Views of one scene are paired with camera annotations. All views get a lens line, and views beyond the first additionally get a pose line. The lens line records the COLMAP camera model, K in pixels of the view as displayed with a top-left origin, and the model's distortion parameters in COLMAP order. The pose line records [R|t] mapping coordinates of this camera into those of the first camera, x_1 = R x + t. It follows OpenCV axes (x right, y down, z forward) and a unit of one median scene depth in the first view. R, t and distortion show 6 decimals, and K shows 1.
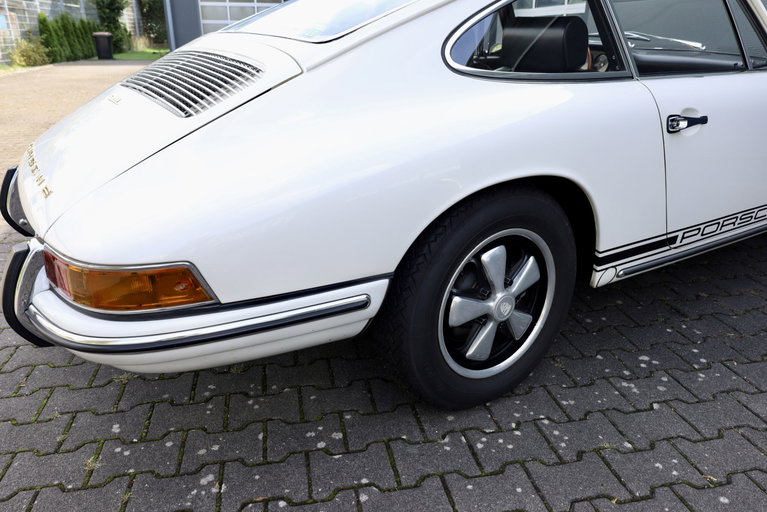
lens RADIAL K [[556.4, 0, 383.5], [0, 556.4, 256.0], [0, 0, 1]] dist [0.000843, -0.001429]
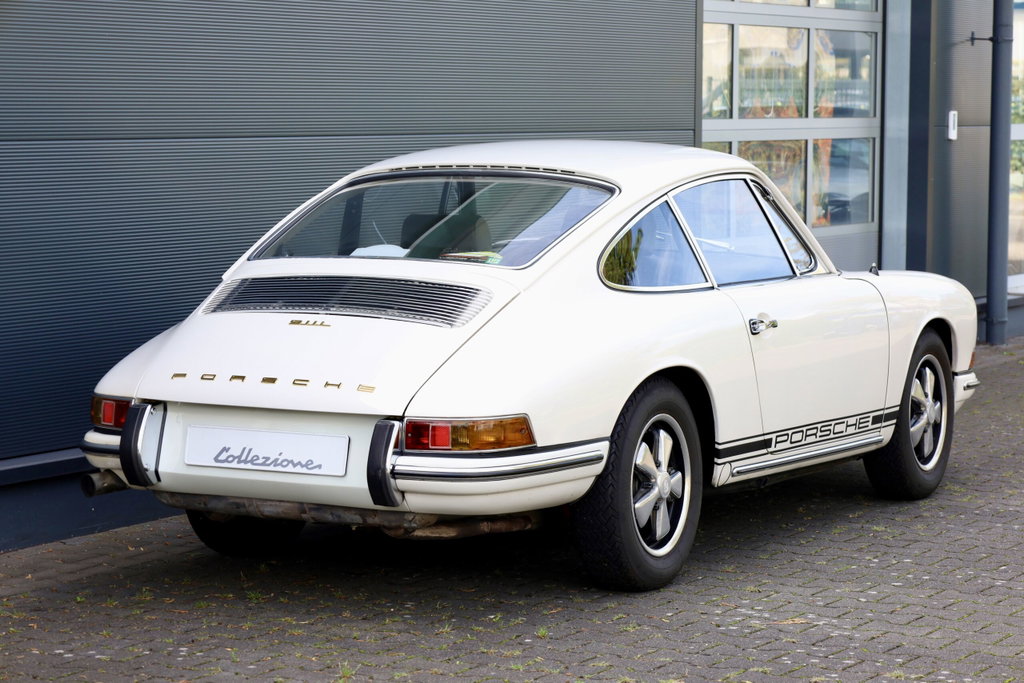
lens RADIAL K [[2952.1, 0, 512.0], [0, 2952.1, 341.5], [0, 0, 1]] dist [0.015313, 0.197318]
pose [[0.878904, -0.038403, 0.475449, -2.529202], [0.175542, 0.952843, -0.247538, 1.087672], [-0.443522, 0.301024, 0.844199, -3.502577]]
